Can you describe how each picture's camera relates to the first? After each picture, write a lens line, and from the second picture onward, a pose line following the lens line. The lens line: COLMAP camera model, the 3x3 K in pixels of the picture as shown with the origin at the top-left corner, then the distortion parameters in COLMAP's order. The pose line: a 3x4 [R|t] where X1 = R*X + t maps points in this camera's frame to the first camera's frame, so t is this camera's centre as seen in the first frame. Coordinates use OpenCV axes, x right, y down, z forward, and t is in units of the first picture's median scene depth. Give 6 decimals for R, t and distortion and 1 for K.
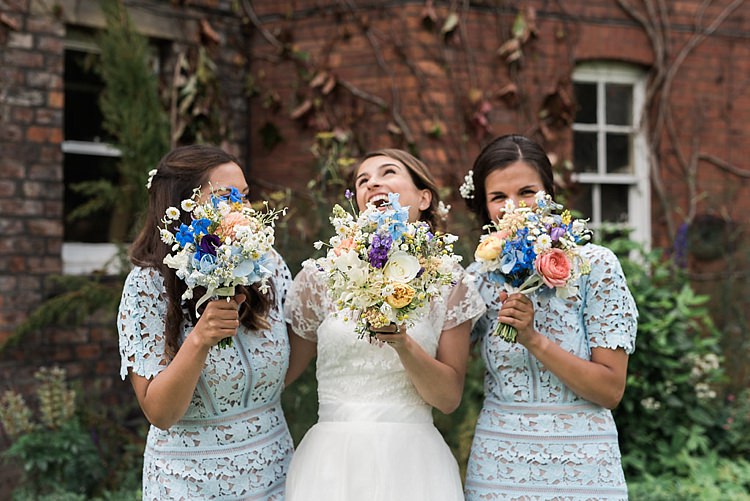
lens RADIAL K [[1116.5, 0, 358.6], [0, 1116.5, 238.3], [0, 0, 1]] dist [0.012083, 0.000000]
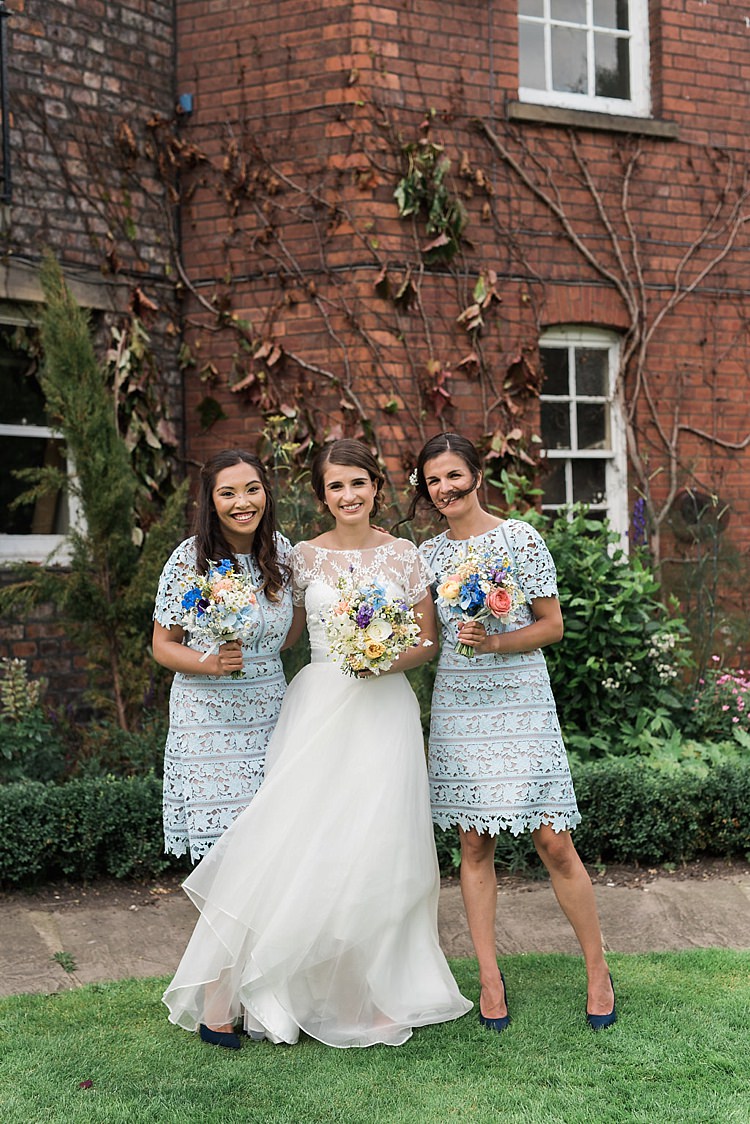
lens RADIAL K [[1673.3, 0, 370.3], [0, 1673.3, 562.1], [0, 0, 1]] dist [0.012083, 0.000000]
pose [[0.997814, -0.017452, 0.063741, -0.038332], [0.016242, 0.999679, 0.019458, 0.005413], [-0.064060, -0.018381, 0.997777, -0.377101]]
